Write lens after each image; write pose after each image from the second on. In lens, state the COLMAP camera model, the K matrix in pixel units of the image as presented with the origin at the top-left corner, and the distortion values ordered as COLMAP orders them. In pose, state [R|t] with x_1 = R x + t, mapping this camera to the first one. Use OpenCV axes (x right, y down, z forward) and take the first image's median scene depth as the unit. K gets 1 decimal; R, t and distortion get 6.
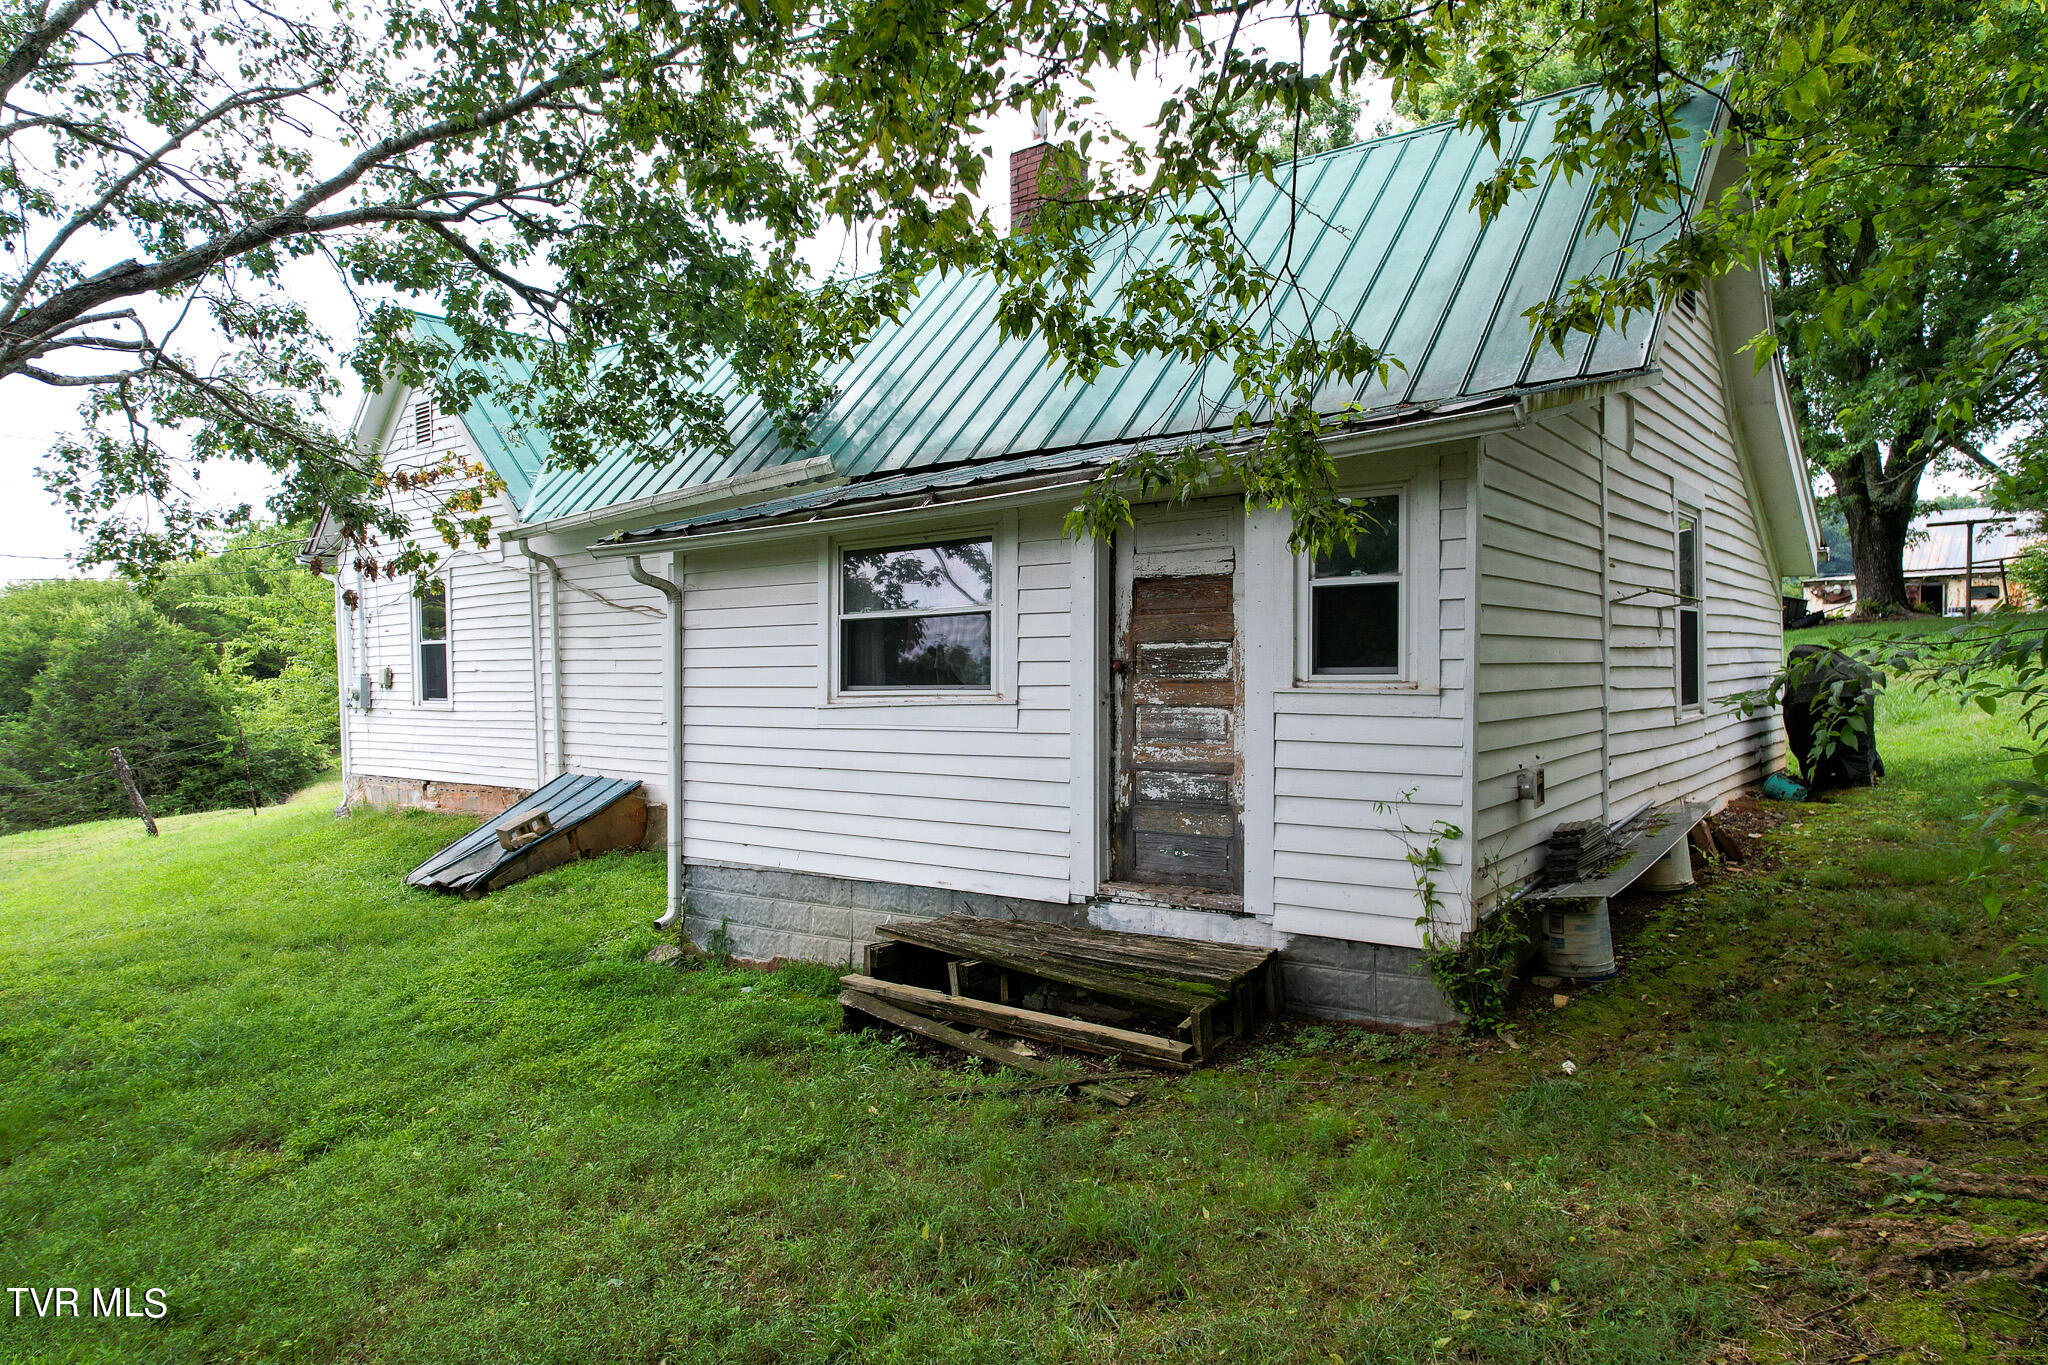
lens RADIAL K [[1291.7, 0, 1027.2], [0, 1291.7, 710.7], [0, 0, 1]] dist [-0.072123, 0.056650]
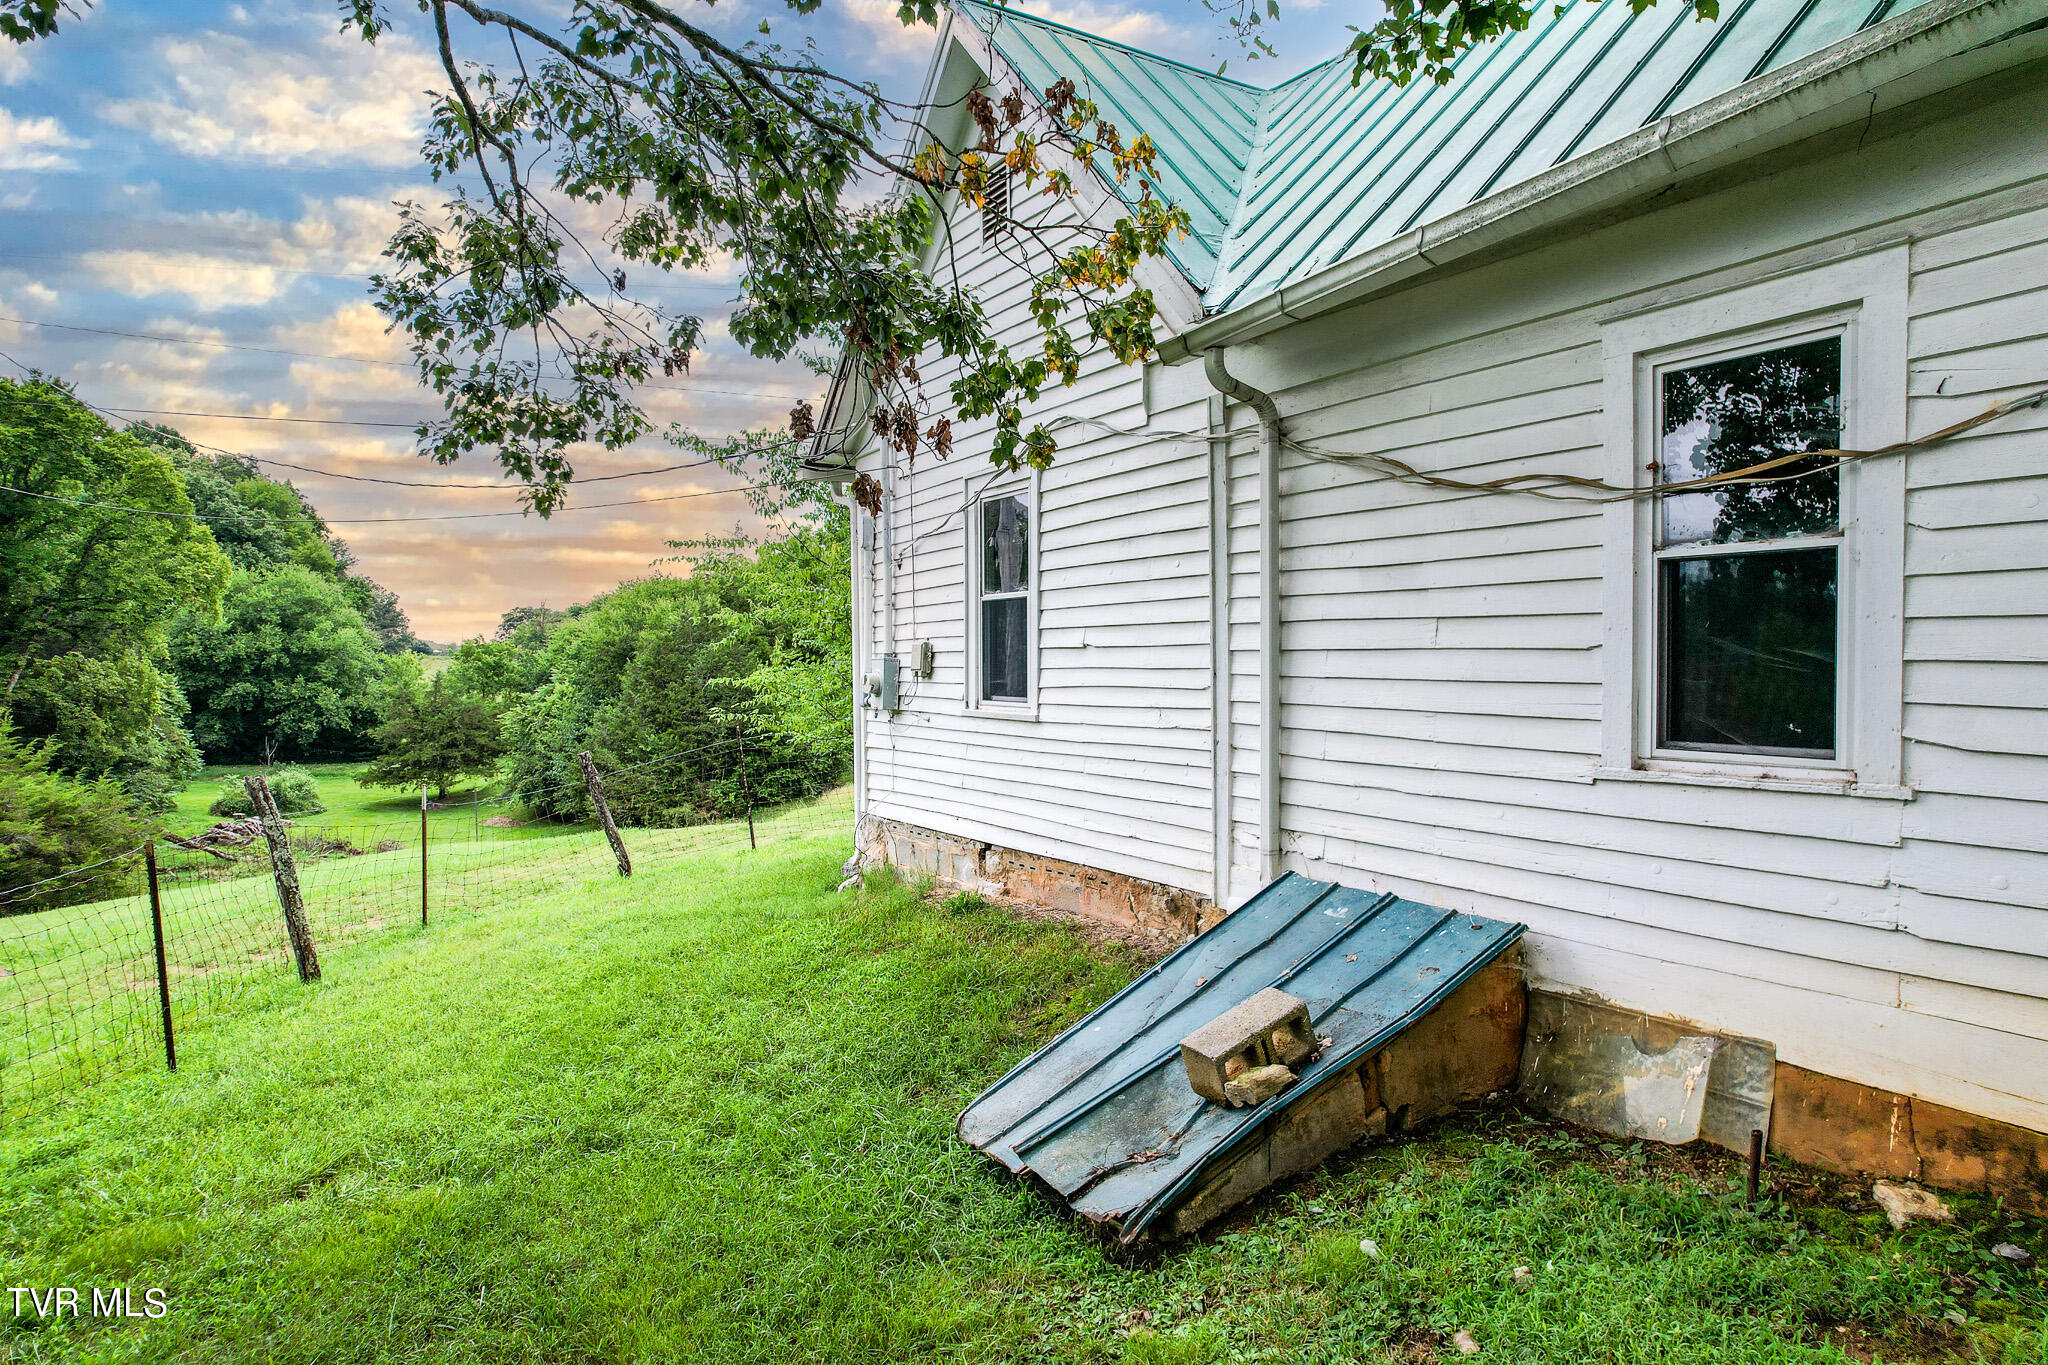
lens RADIAL K [[1291.7, 0, 1027.2], [0, 1291.7, 710.7], [0, 0, 1]] dist [-0.072123, 0.056650]
pose [[0.928394, 0.026207, -0.370673, -0.277697], [-0.026350, 0.999642, 0.004678, -0.007598], [0.370663, 0.005424, 0.928752, 0.542555]]
